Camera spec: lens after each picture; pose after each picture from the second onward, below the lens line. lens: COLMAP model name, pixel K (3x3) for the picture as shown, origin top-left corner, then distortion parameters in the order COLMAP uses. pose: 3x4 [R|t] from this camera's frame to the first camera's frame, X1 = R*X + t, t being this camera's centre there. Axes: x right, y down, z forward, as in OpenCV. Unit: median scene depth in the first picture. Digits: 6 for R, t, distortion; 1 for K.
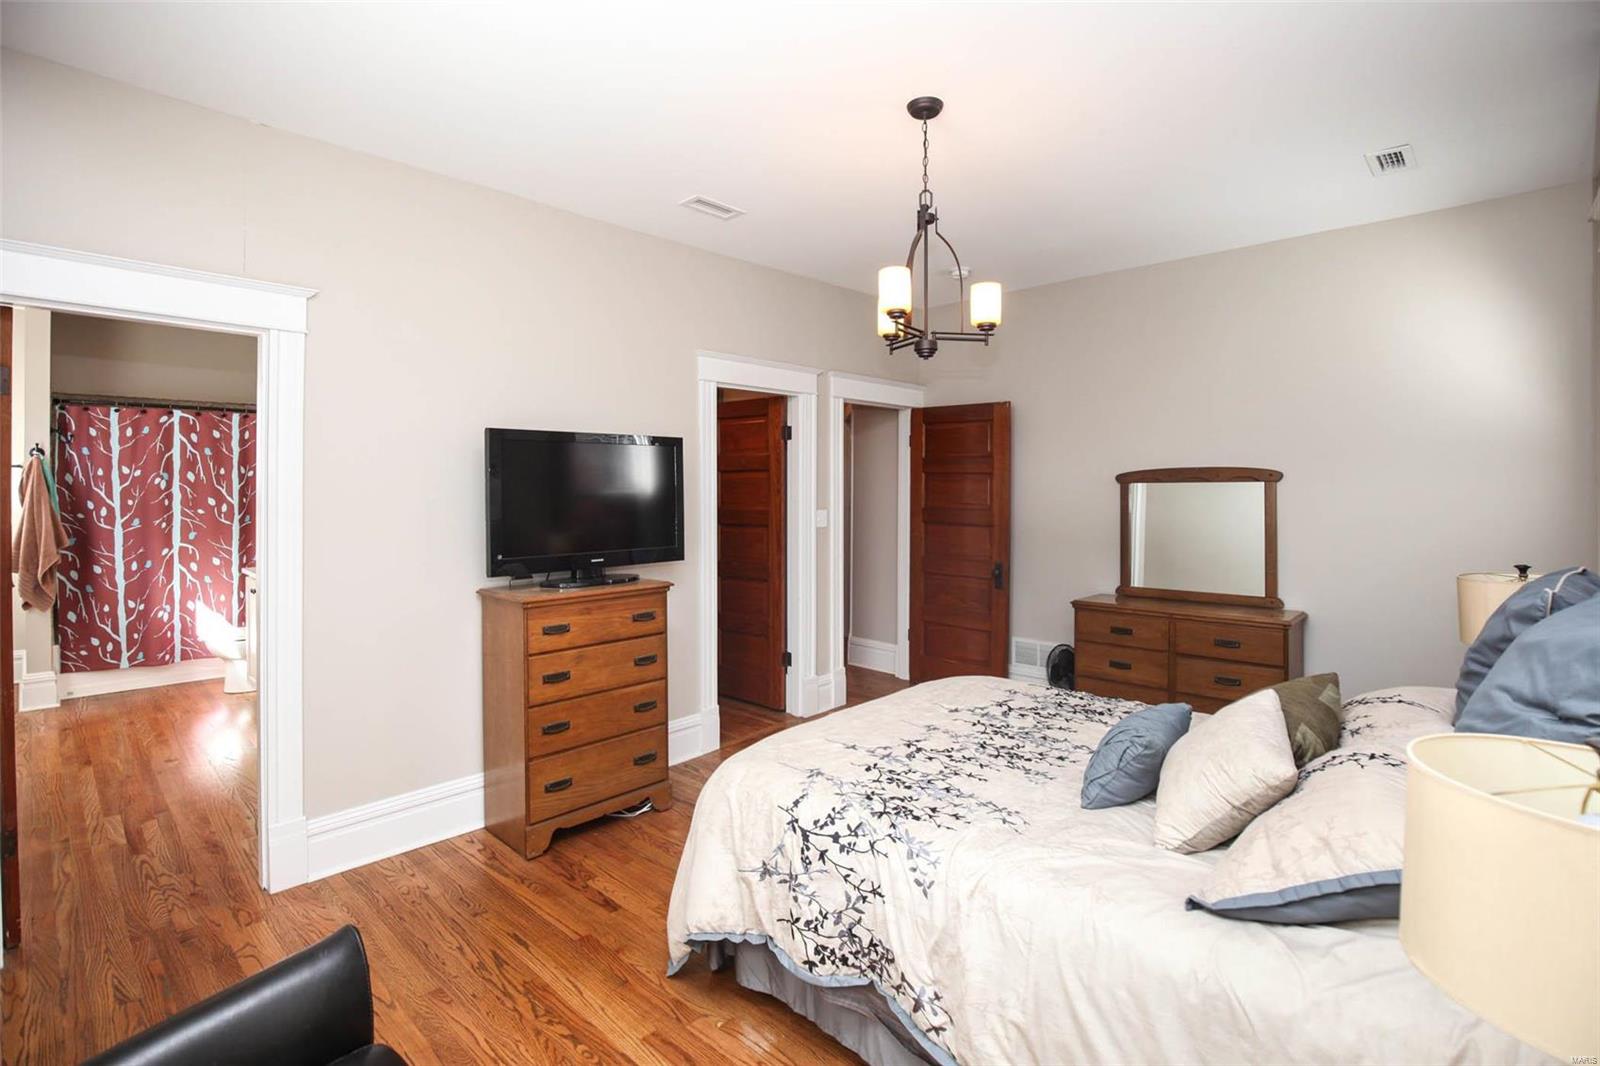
lens RADIAL K [[737.3, 0, 791.4], [0, 737.3, 474.3], [0, 0, 1]] dist [-0.032725, 0.003900]
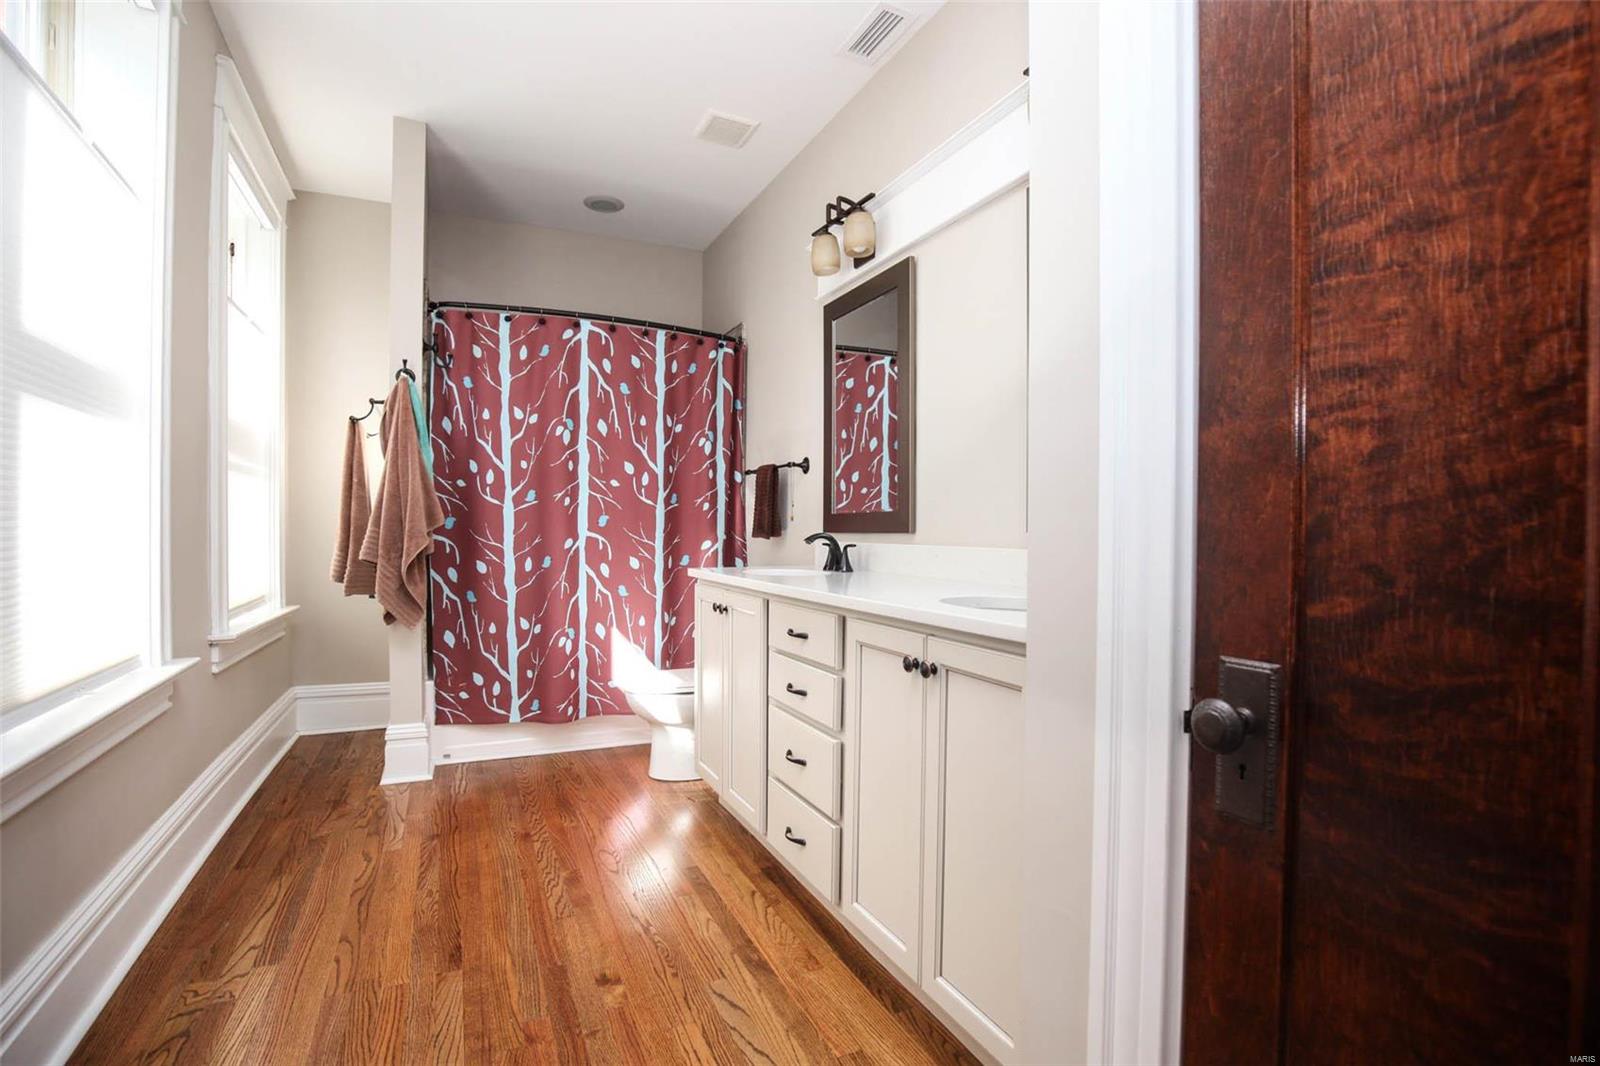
lens RADIAL K [[737.3, 0, 804.2], [0, 737.3, 528.6], [0, 0, 1]] dist [-0.032725, 0.003900]
pose [[0.933730, -0.006940, -0.357912, -0.449849], [0.002513, 0.999915, -0.012832, 0.104637], [0.357970, 0.011082, 0.933667, 0.476273]]
